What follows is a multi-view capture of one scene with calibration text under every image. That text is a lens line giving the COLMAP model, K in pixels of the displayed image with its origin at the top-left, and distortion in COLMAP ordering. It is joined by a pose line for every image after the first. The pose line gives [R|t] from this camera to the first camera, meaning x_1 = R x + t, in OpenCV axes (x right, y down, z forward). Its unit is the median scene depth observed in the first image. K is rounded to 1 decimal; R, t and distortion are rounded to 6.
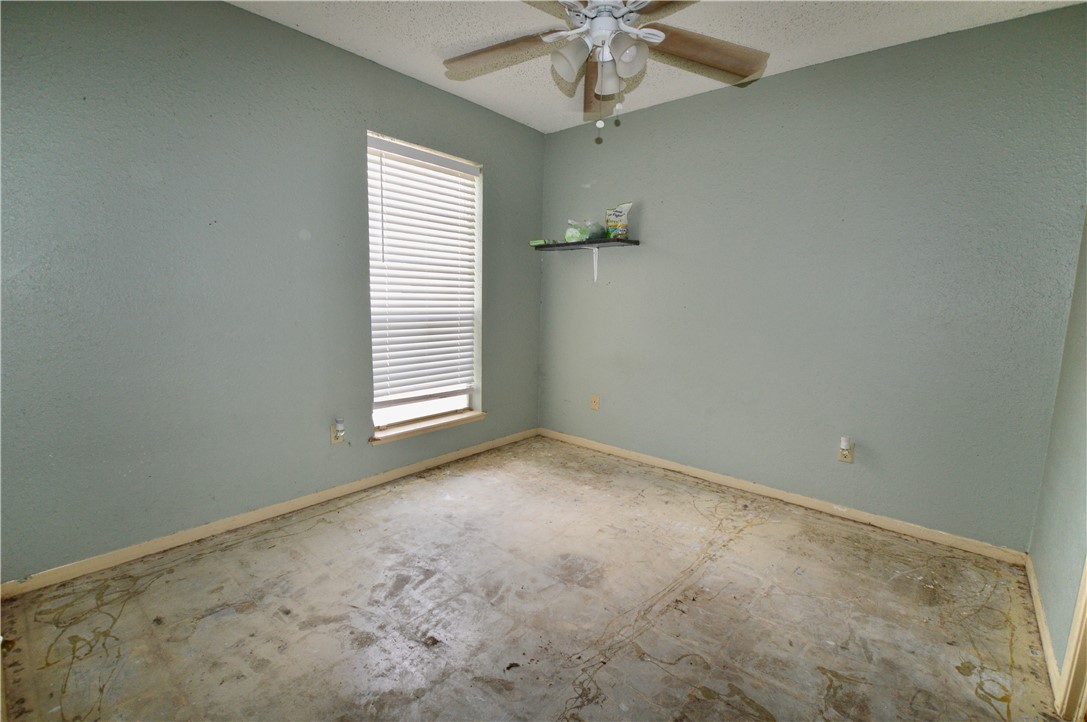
lens RADIAL K [[478.2, 0, 543.5], [0, 478.2, 361.0], [0, 0, 1]] dist [-0.000960, -0.016084]
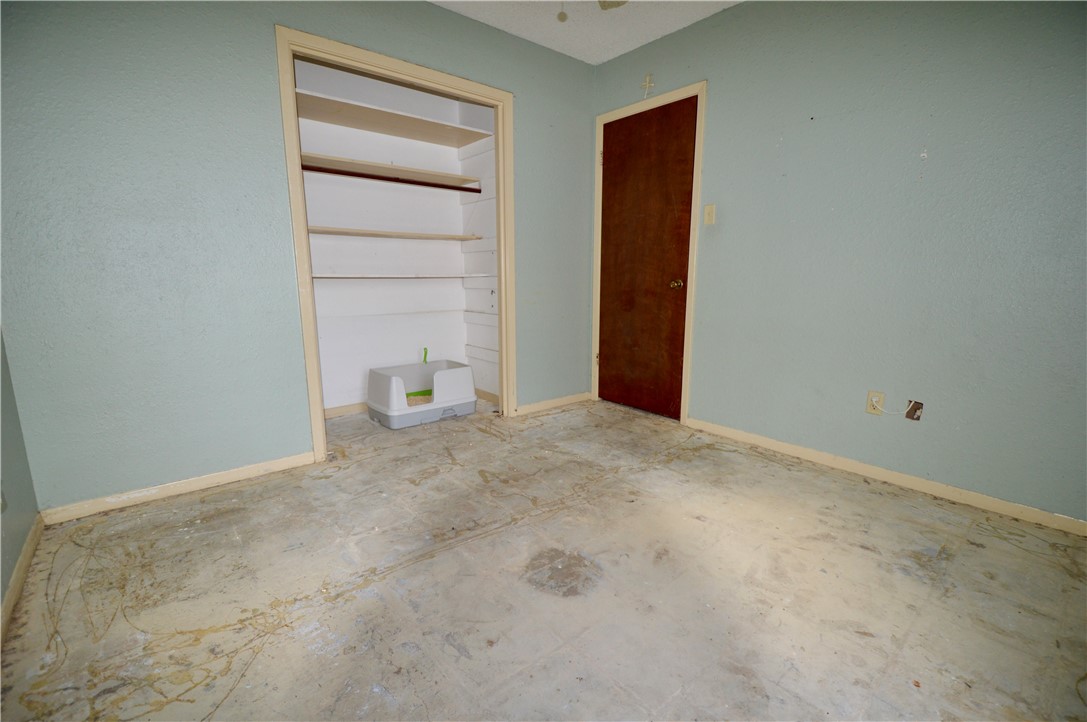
lens RADIAL K [[478.2, 0, 543.5], [0, 478.2, 361.0], [0, 0, 1]] dist [-0.000960, -0.016084]
pose [[-0.986068, -0.054374, 0.157204, -0.008207], [-0.001057, 0.947095, 0.320952, -0.152472], [-0.166338, 0.316315, -0.933957, 1.796187]]
